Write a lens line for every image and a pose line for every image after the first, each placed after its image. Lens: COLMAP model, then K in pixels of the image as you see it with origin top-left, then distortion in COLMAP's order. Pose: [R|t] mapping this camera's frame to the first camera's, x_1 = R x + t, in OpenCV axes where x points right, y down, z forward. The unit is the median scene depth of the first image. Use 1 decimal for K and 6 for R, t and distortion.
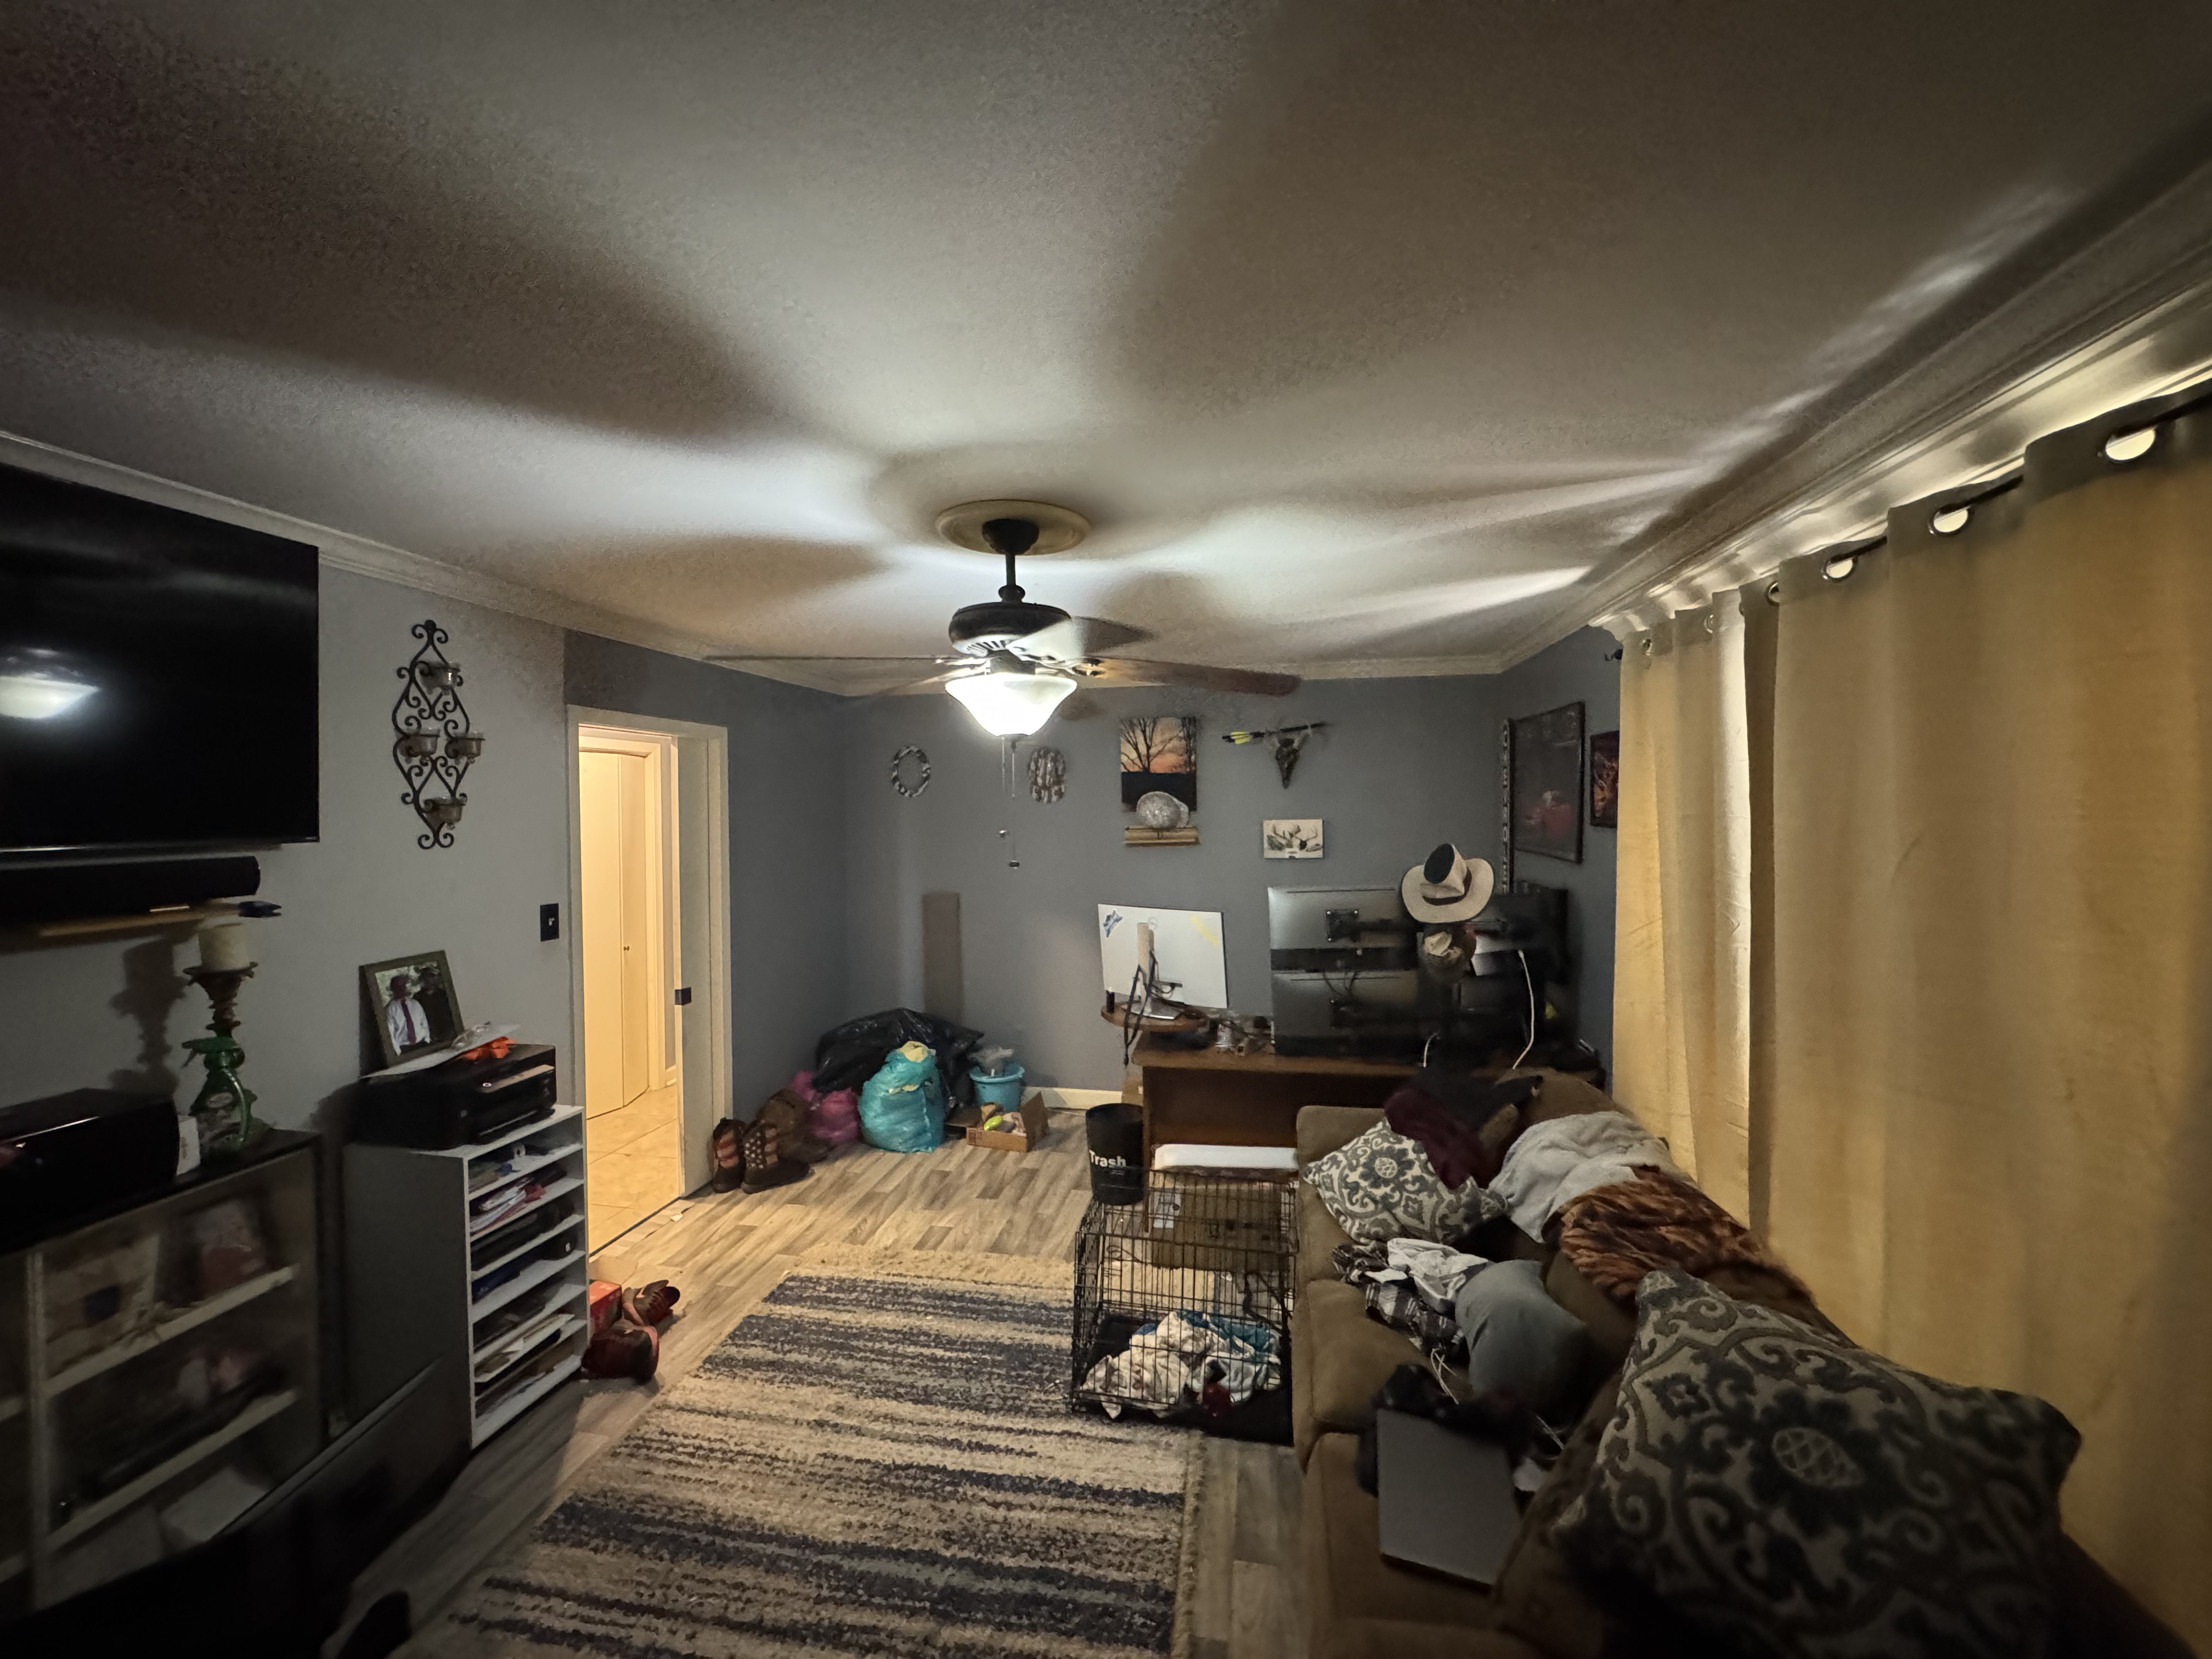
lens RADIAL K [[880.8, 0, 1102.8], [0, 880.8, 823.0], [0, 0, 1]] dist [0.000207, 0.000791]
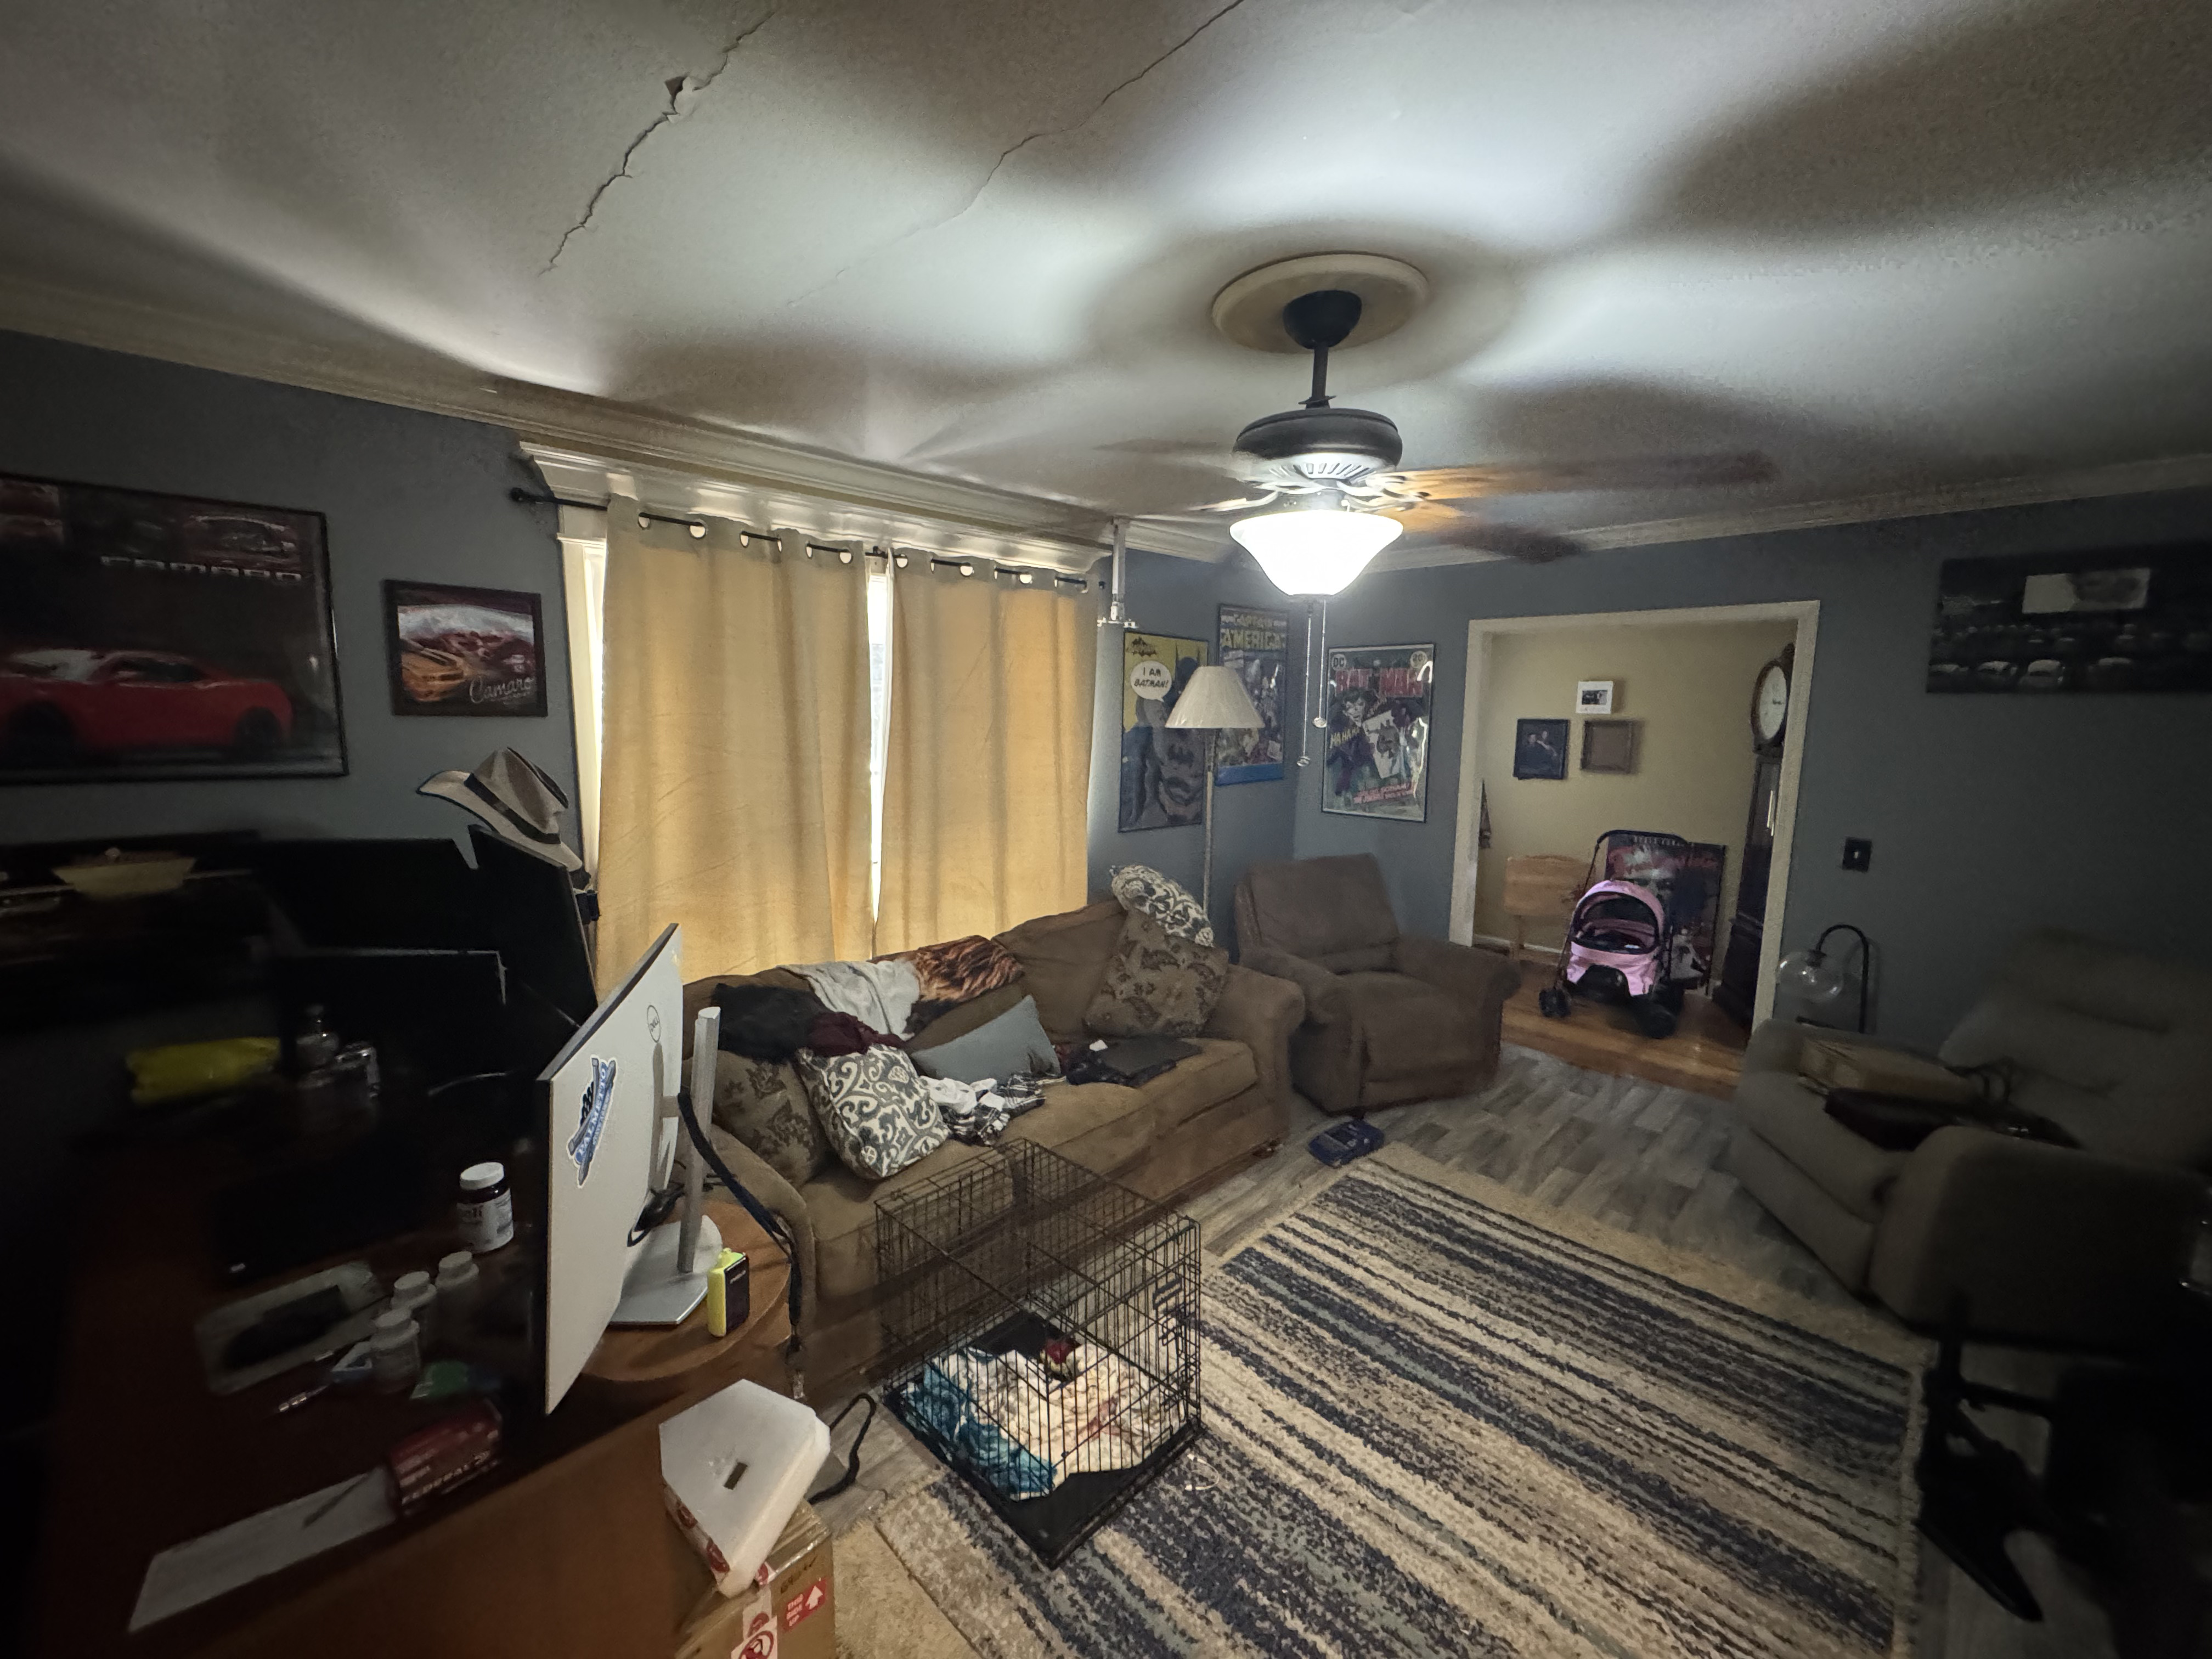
lens RADIAL K [[880.8, 0, 1100.0], [0, 880.8, 827.3], [0, 0, 1]] dist [0.000207, 0.000791]
pose [[-0.824106, -0.080859, 0.560634, -0.411807], [-0.003756, 0.990517, 0.137339, -0.004073], [-0.566423, 0.111076, -0.816595, 1.832562]]
